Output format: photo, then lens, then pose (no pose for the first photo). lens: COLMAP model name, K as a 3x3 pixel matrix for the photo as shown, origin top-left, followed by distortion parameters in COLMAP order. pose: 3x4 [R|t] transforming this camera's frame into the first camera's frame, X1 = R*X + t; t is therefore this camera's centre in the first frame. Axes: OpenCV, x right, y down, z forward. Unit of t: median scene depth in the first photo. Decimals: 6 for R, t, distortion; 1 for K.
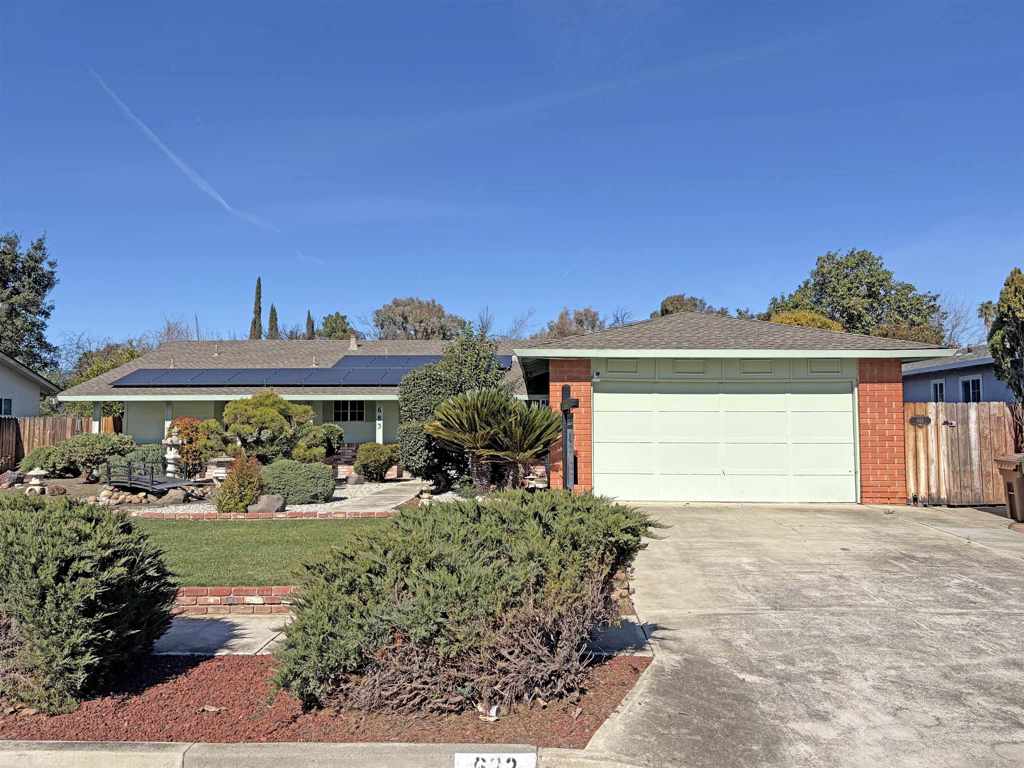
lens RADIAL K [[779.2, 0, 512.0], [0, 779.2, 384.0], [0, 0, 1]] dist [-0.002396, 0.000047]
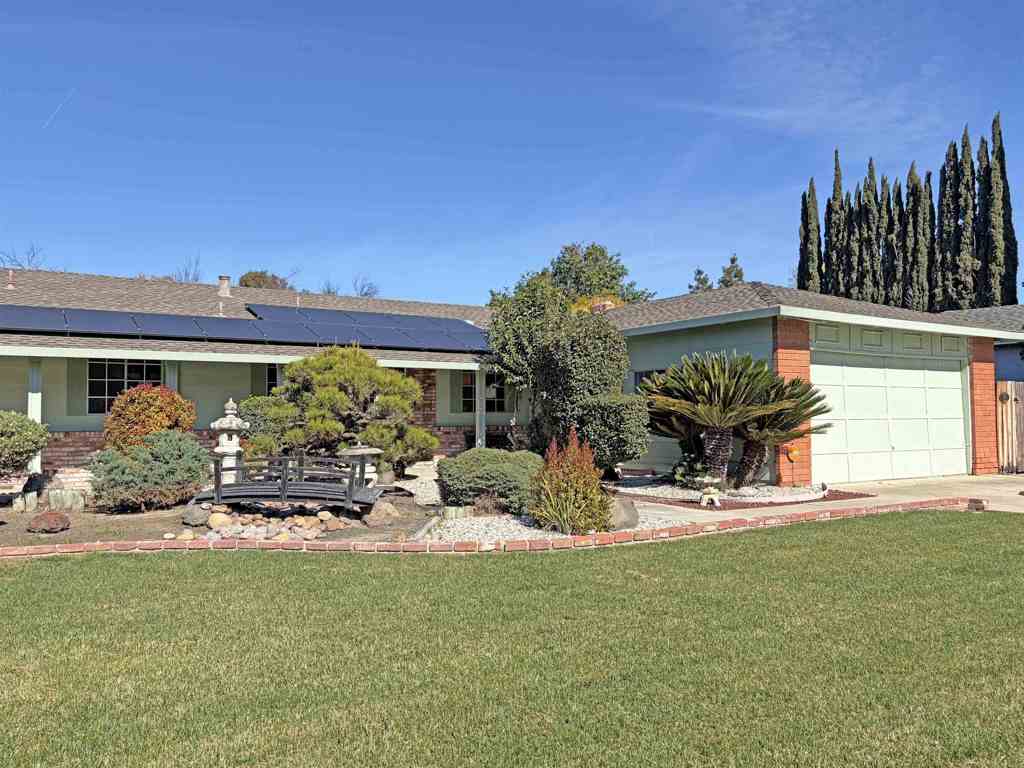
lens RADIAL K [[779.2, 0, 512.0], [0, 779.2, 384.0], [0, 0, 1]] dist [-0.002396, 0.000047]
pose [[0.878049, 0.012543, 0.478407, -0.611587], [-0.022916, 0.999612, 0.015850, 0.026110], [-0.478023, -0.024881, 0.877995, 0.356788]]
